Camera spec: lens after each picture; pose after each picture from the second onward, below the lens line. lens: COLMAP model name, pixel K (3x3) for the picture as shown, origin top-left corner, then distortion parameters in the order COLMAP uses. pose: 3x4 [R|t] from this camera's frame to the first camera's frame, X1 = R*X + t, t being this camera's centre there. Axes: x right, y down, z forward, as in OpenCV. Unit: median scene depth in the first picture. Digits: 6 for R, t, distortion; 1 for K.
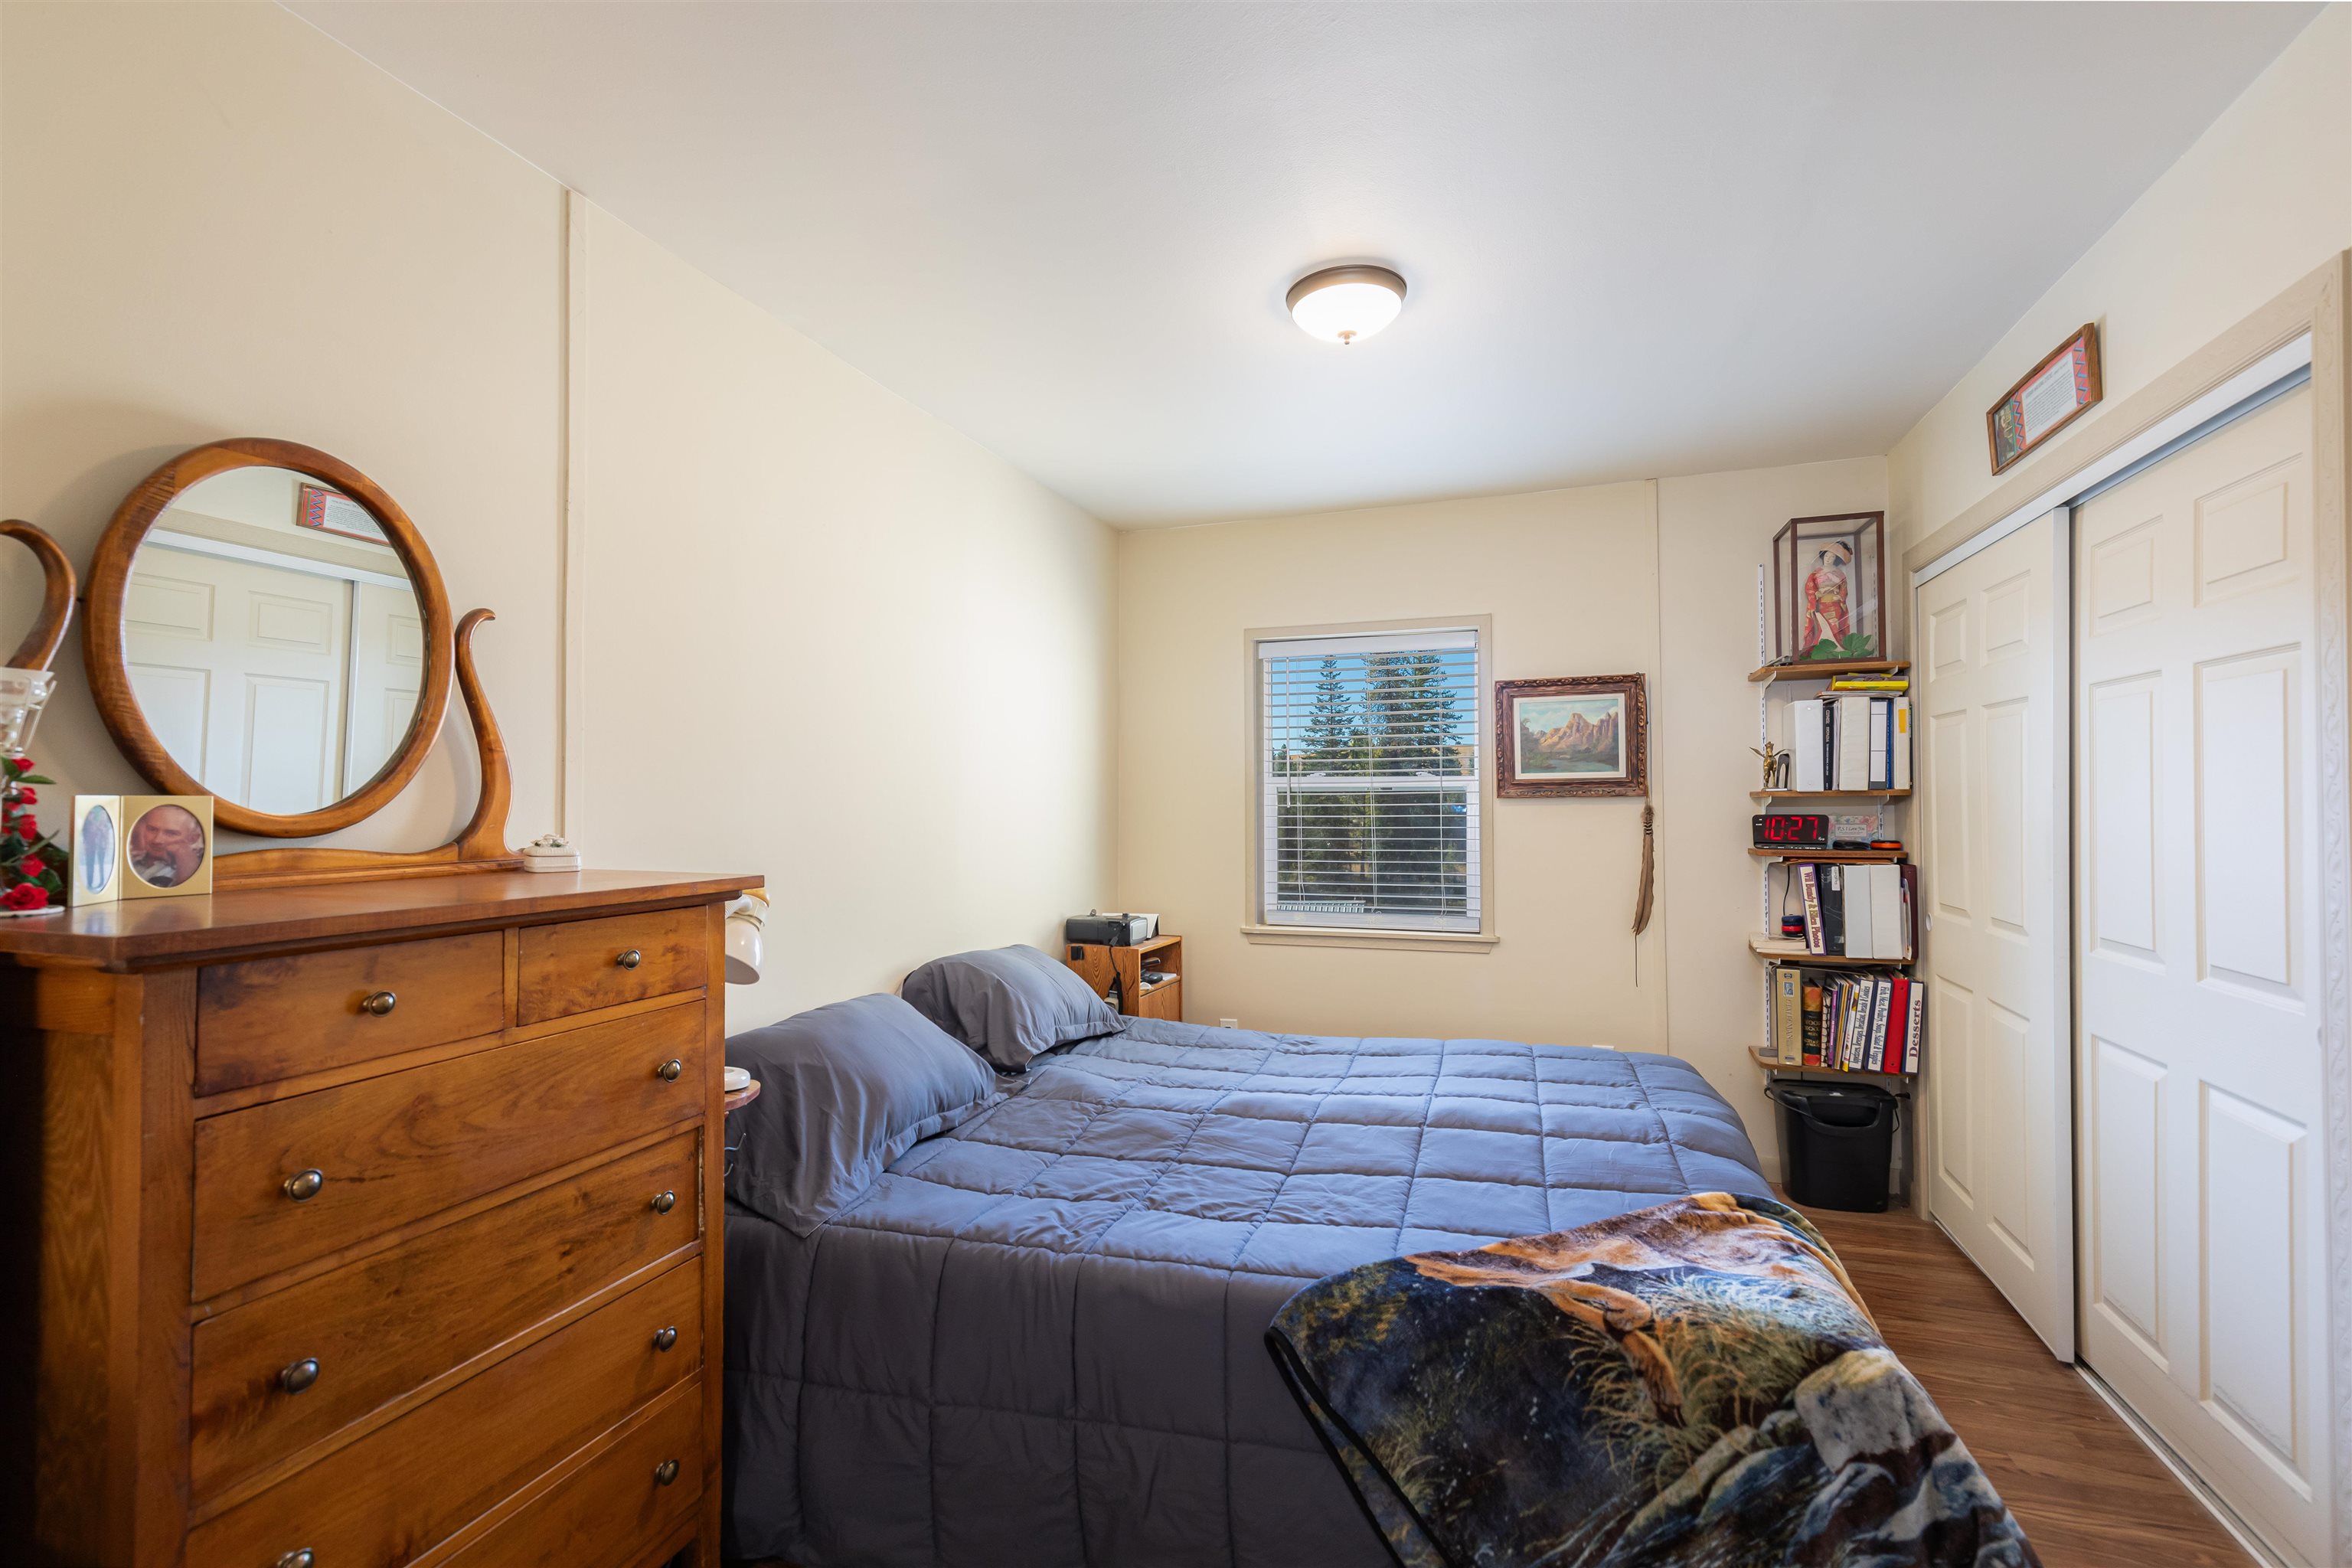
lens RADIAL K [[1041.4, 0, 1182.0], [0, 1041.4, 781.7], [0, 0, 1]] dist [-0.000639, 0.000335]
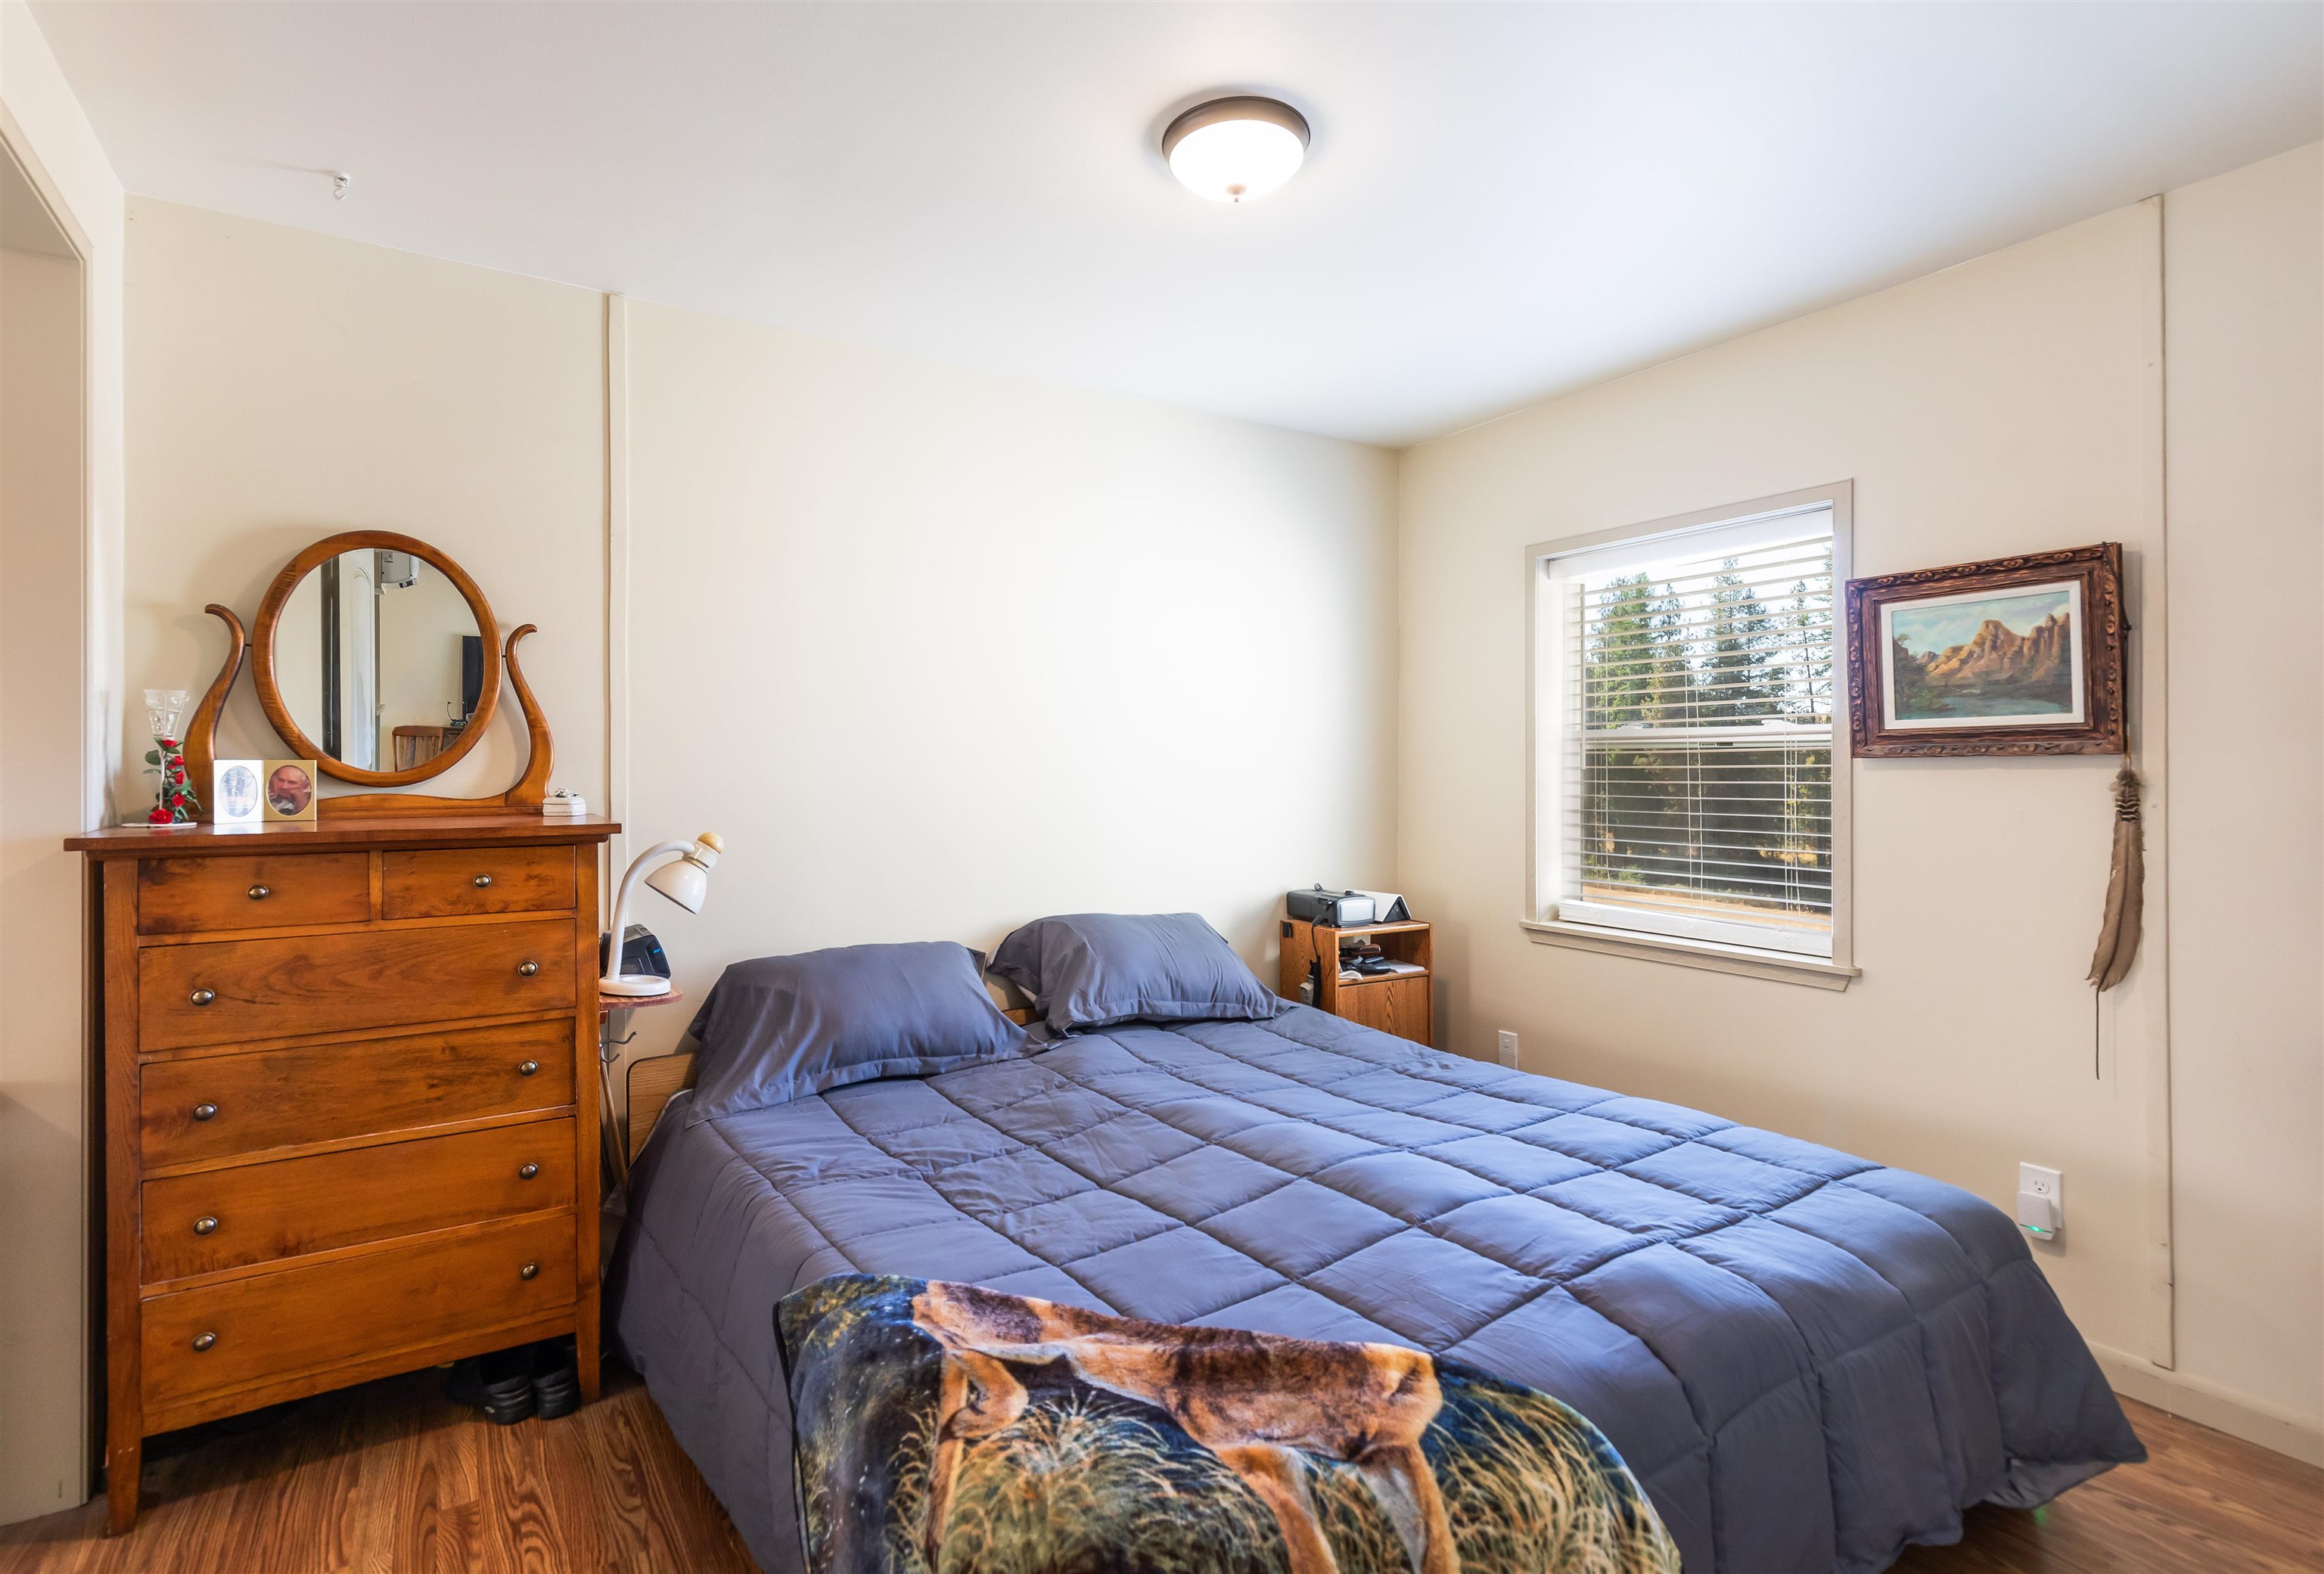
lens RADIAL K [[1116.7, 0, 1151.0], [0, 1116.7, 768.3], [0, 0, 1]] dist [0.003100, -0.000150]
pose [[0.771232, 0.004920, -0.636535, 0.951089], [0.011784, 0.999688, 0.022004, 0.003406], [0.636445, -0.024471, 0.770934, 0.397774]]
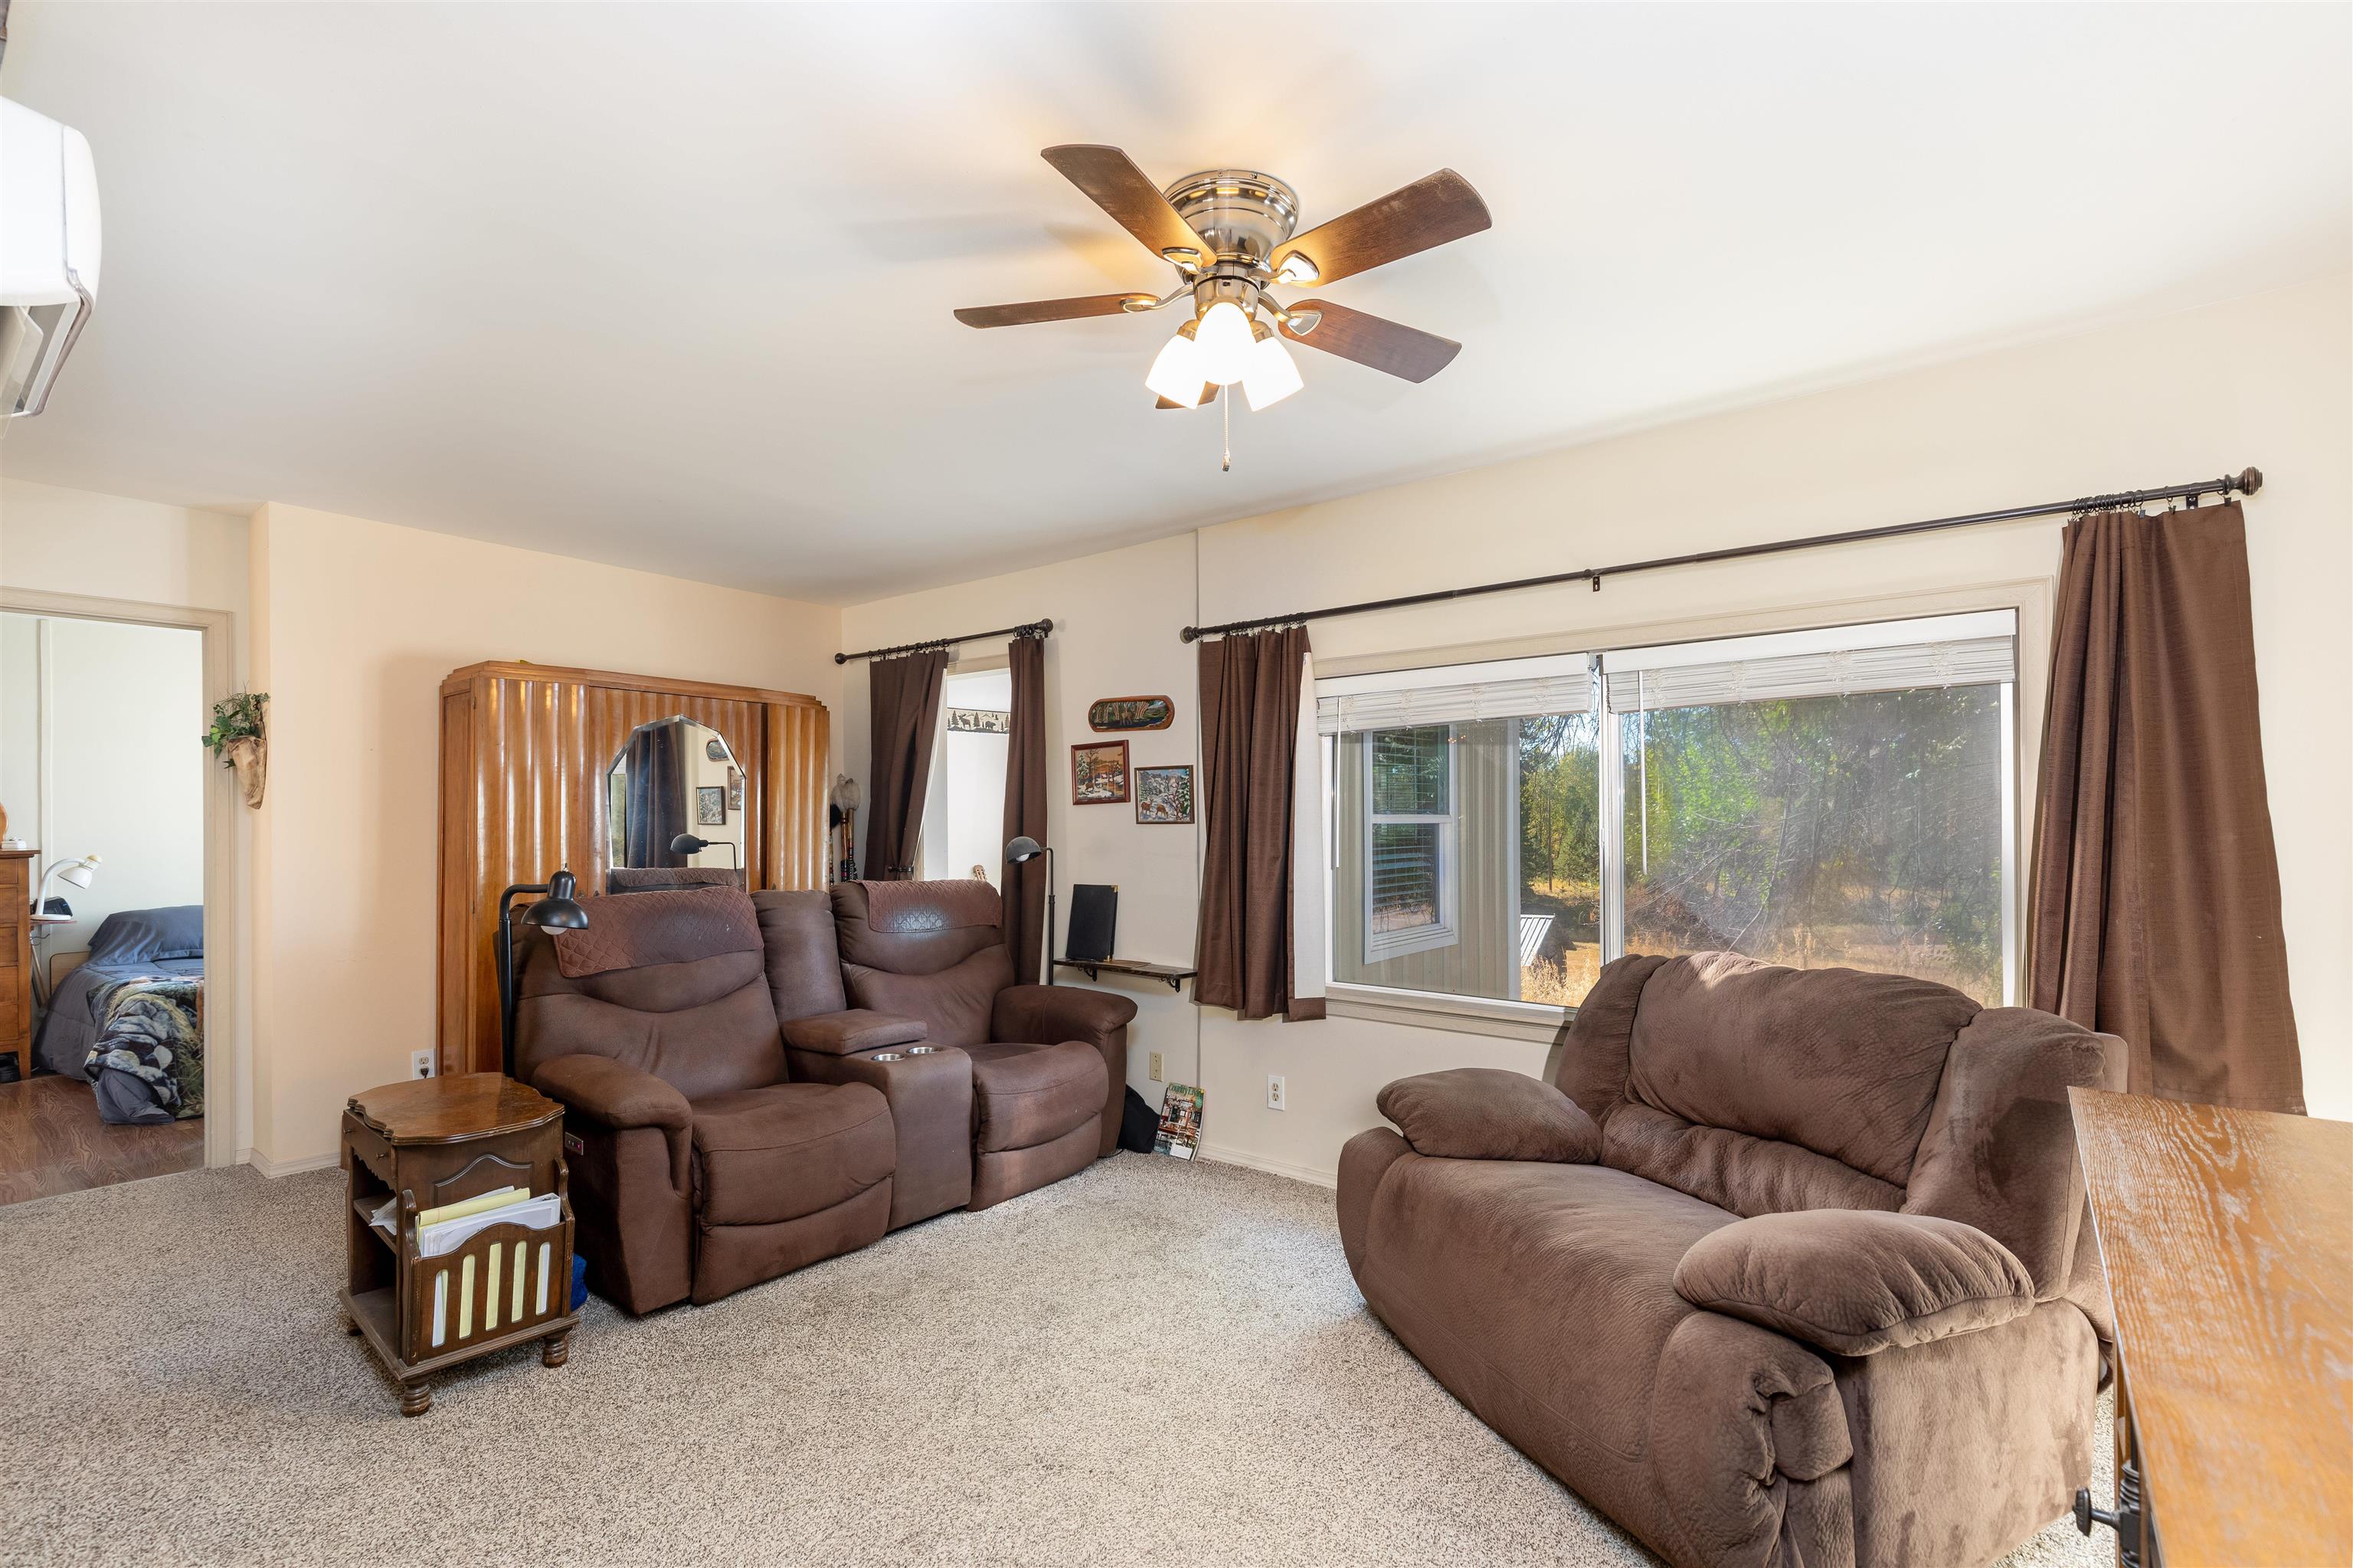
lens RADIAL K [[1041.9, 0, 1187.7], [0, 1041.9, 805.5], [0, 0, 1]] dist [-0.000639, 0.000335]
pose [[0.947235, 0.000861, -0.320540, 4.000812], [0.005013, 0.999834, 0.017502, -0.085160], [0.320501, -0.018186, 0.947073, -0.890060]]
